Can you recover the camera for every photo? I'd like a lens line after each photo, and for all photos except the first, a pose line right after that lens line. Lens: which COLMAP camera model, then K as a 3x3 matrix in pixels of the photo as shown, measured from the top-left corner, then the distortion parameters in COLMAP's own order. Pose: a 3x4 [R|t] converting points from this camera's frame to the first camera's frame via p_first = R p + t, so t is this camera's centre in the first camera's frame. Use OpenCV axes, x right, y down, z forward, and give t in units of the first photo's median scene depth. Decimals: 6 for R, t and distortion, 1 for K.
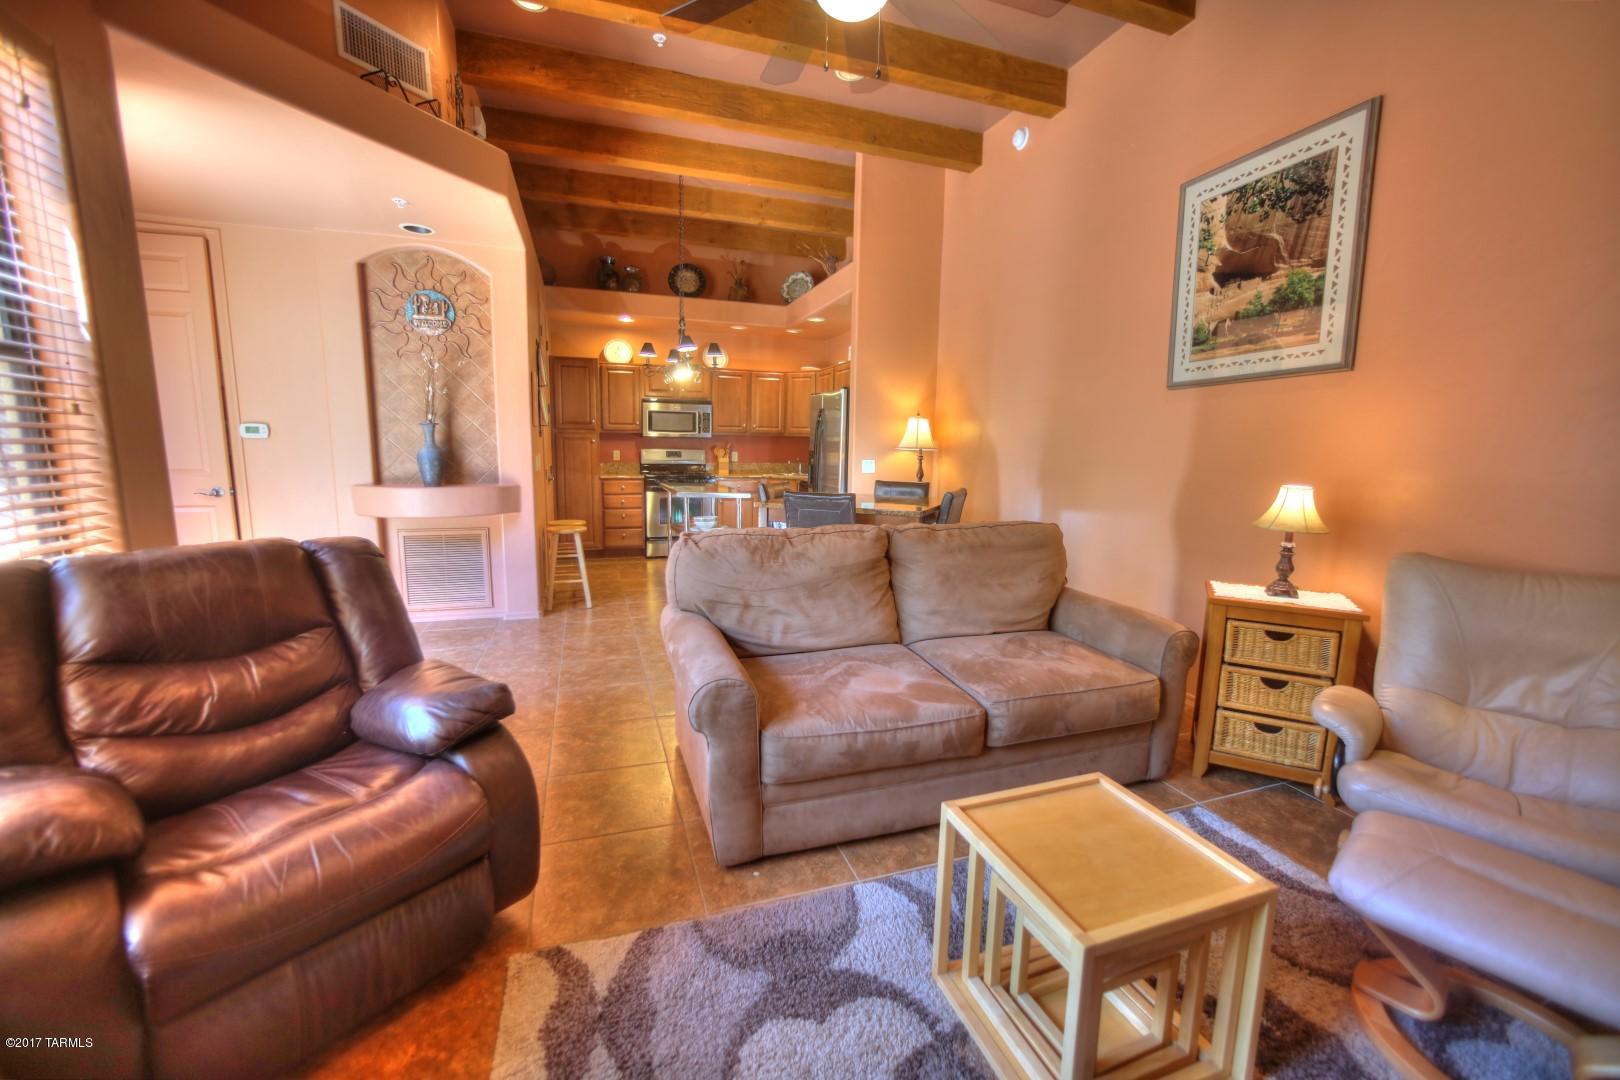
lens RADIAL K [[652.6, 0, 818.0], [0, 652.6, 538.0], [0, 0, 1]] dist [-0.035507, 0.013595]
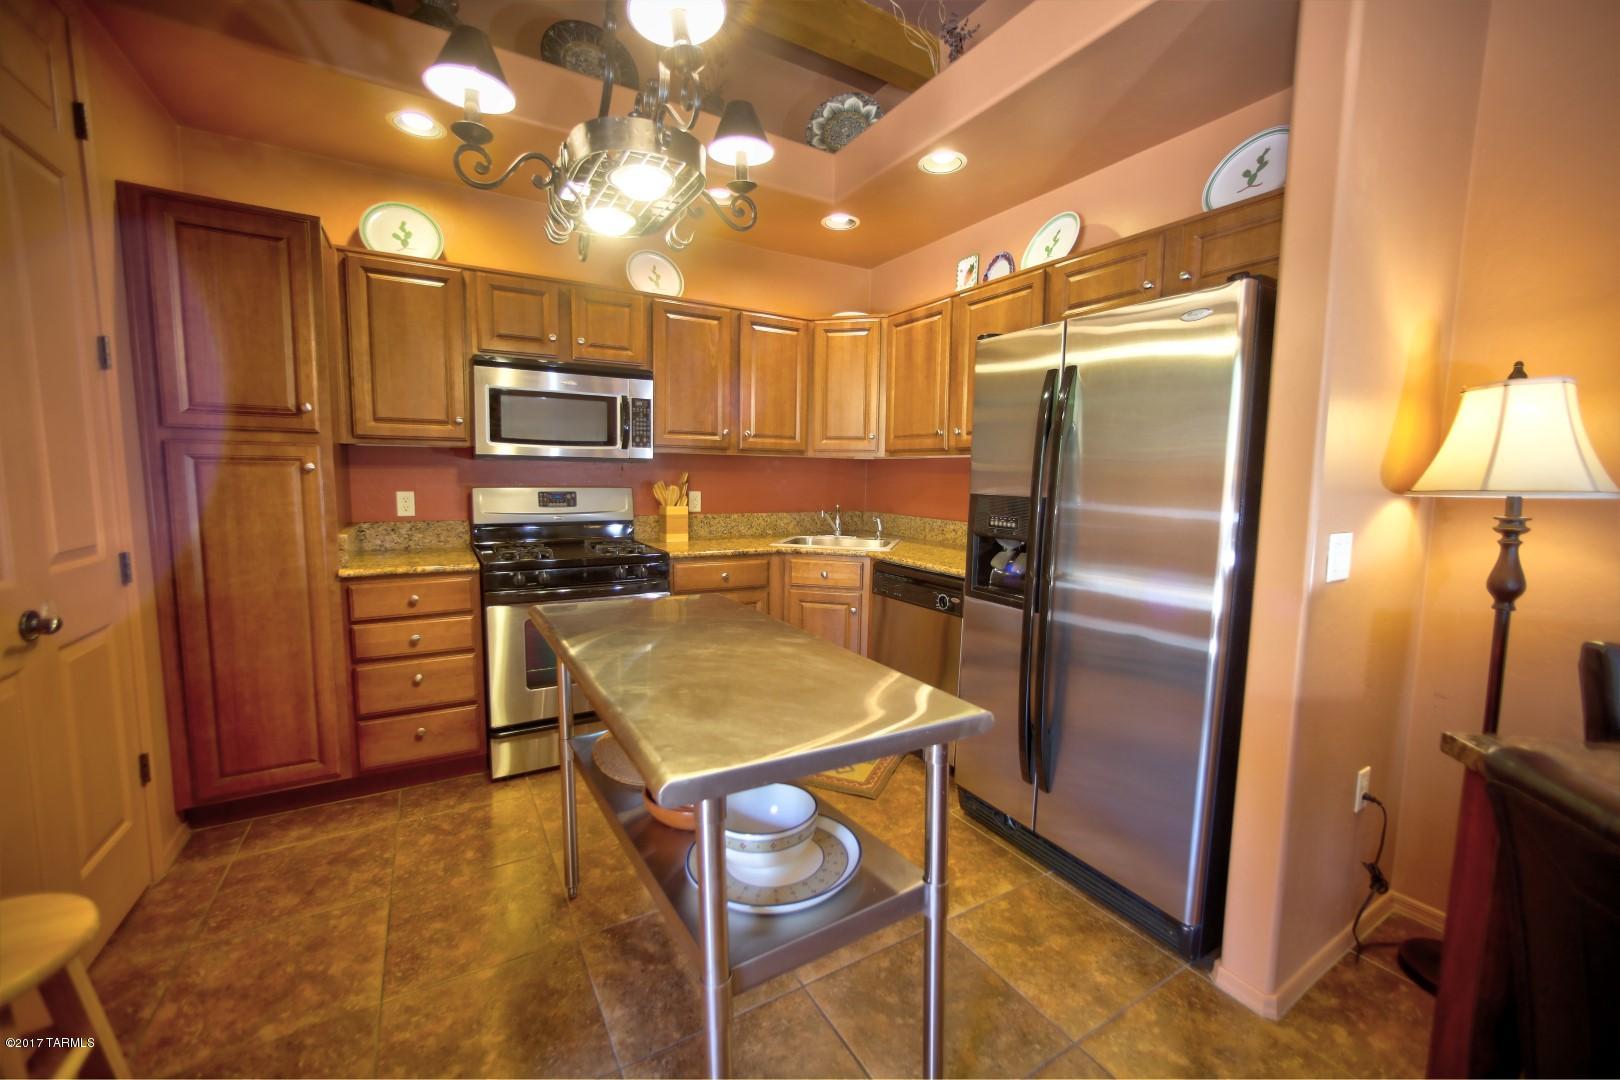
lens RADIAL K [[652.6, 0, 818.0], [0, 652.6, 538.0], [0, 0, 1]] dist [-0.035507, 0.013595]
pose [[0.978736, -0.023726, 0.203748, -0.147715], [0.032441, 0.998691, -0.039538, -0.084442], [-0.202543, 0.045307, 0.978225, 0.577992]]
